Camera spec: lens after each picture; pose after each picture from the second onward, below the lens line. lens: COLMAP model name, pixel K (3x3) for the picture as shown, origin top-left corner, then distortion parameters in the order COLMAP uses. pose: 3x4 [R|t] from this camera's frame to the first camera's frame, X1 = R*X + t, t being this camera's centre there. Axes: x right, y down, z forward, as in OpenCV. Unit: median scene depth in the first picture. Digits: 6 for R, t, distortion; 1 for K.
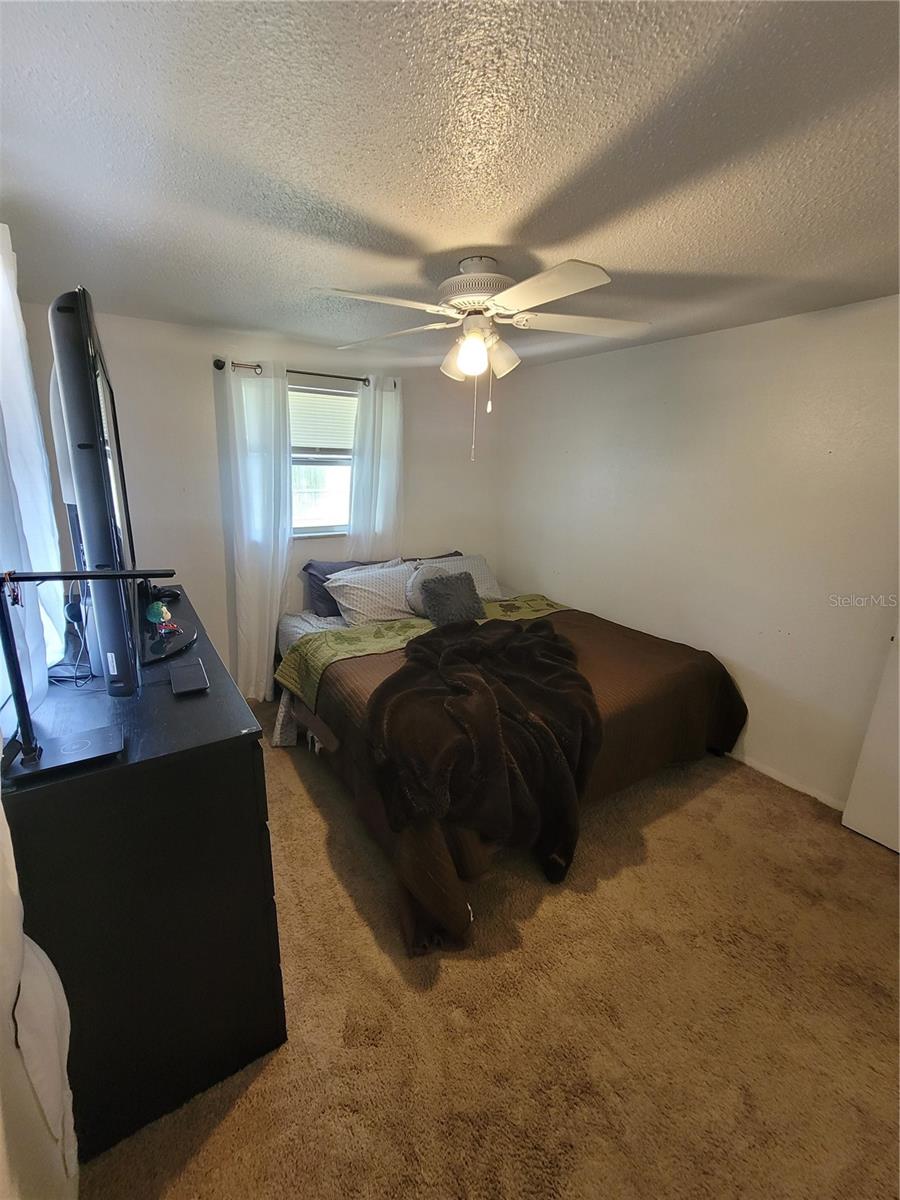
lens RADIAL K [[485.6, 0, 438.6], [0, 485.6, 602.9], [0, 0, 1]] dist [-0.008674, 0.002252]
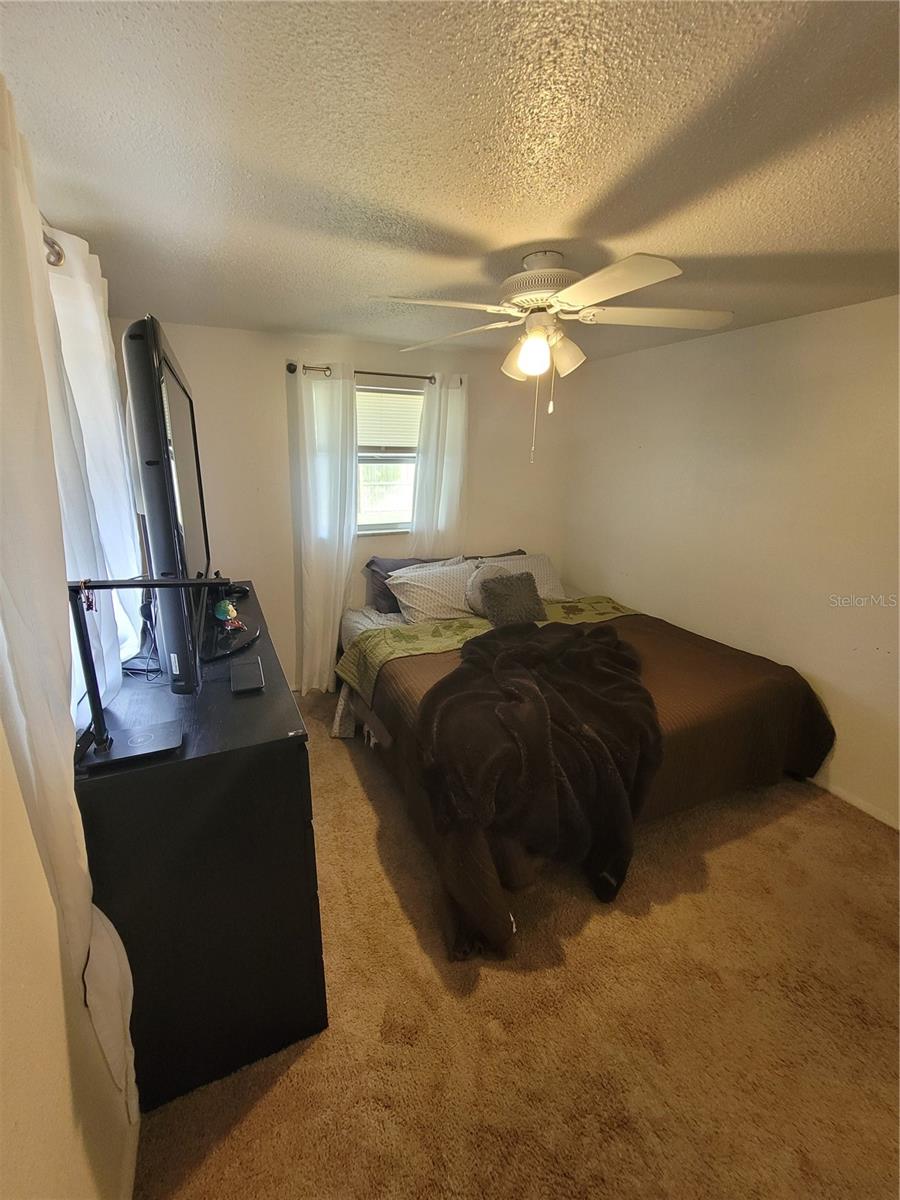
lens RADIAL K [[485.6, 0, 441.2], [0, 485.6, 603.1], [0, 0, 1]] dist [-0.008674, 0.002252]
pose [[0.990450, 0.030560, -0.134443, 0.031261], [-0.028250, 0.999419, 0.019061, -0.027914], [0.134948, -0.015081, 0.990738, 0.009164]]
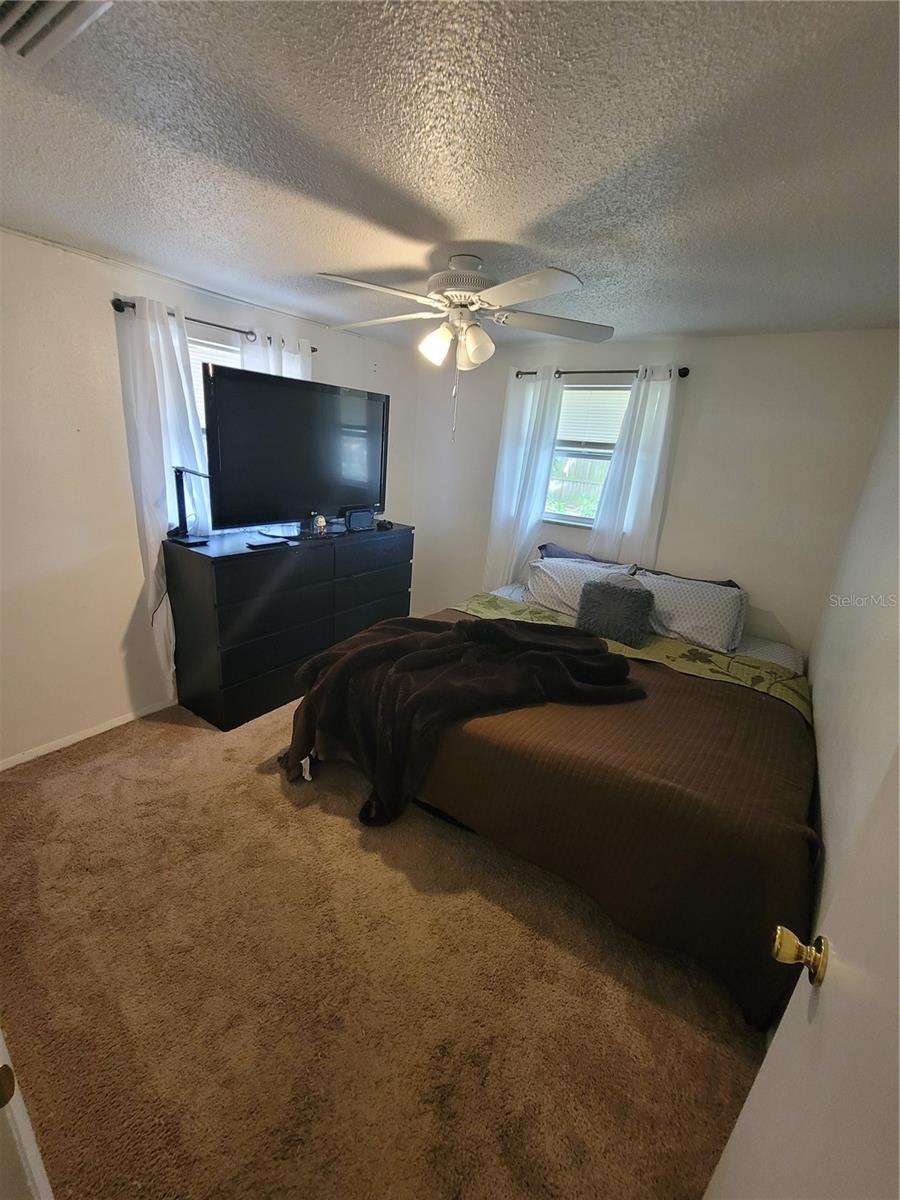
lens RADIAL K [[485.6, 0, 445.3], [0, 485.6, 604.3], [0, 0, 1]] dist [-0.008674, 0.002252]
pose [[0.387247, 0.293812, -0.873908, 1.199172], [-0.312361, 0.933616, 0.175472, -0.143370], [0.867450, 0.205024, 0.453316, 0.595125]]
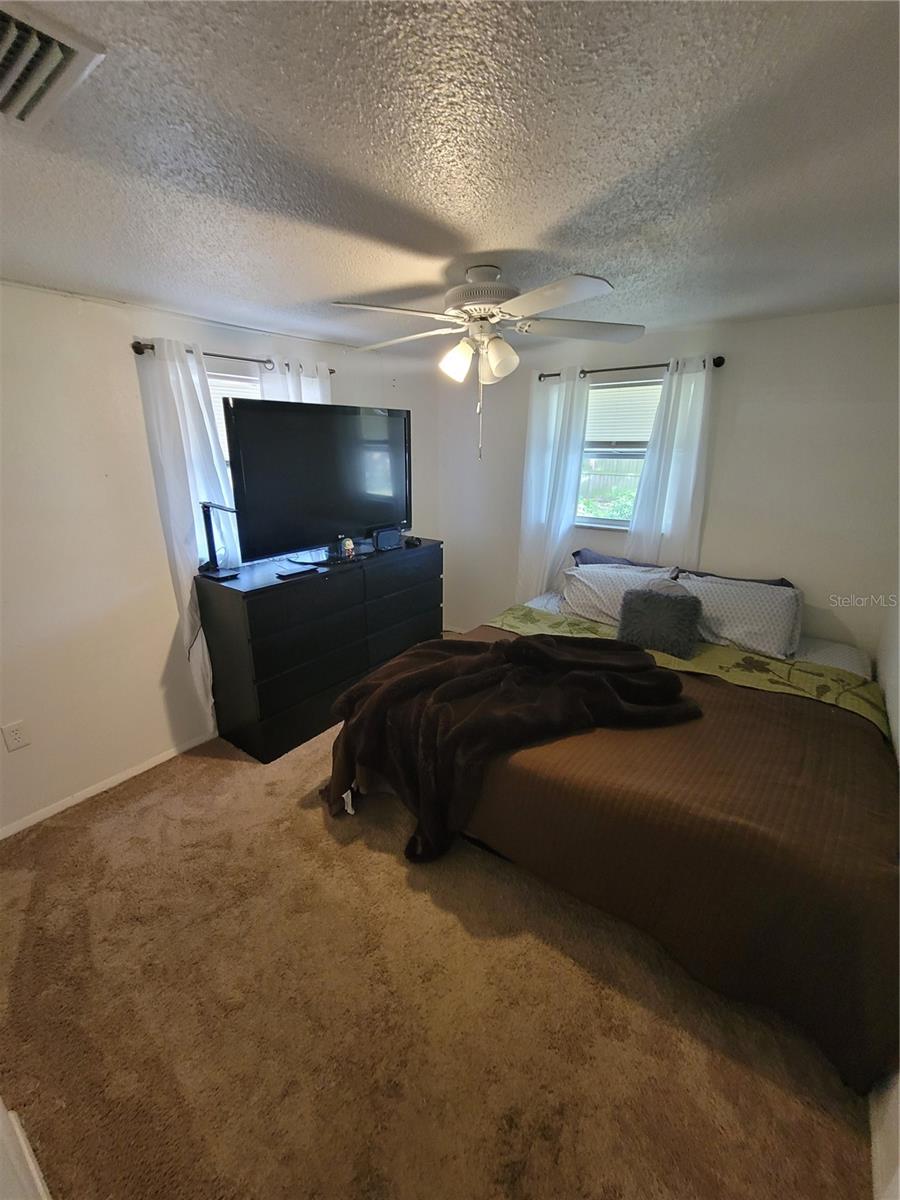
lens RADIAL K [[485.6, 0, 445.2], [0, 485.6, 603.4], [0, 0, 1]] dist [-0.008674, 0.002252]
pose [[0.348786, 0.270839, -0.897215, 1.137469], [-0.247359, 0.949990, 0.190611, -0.187895], [0.903970, 0.155452, 0.398337, 0.593387]]
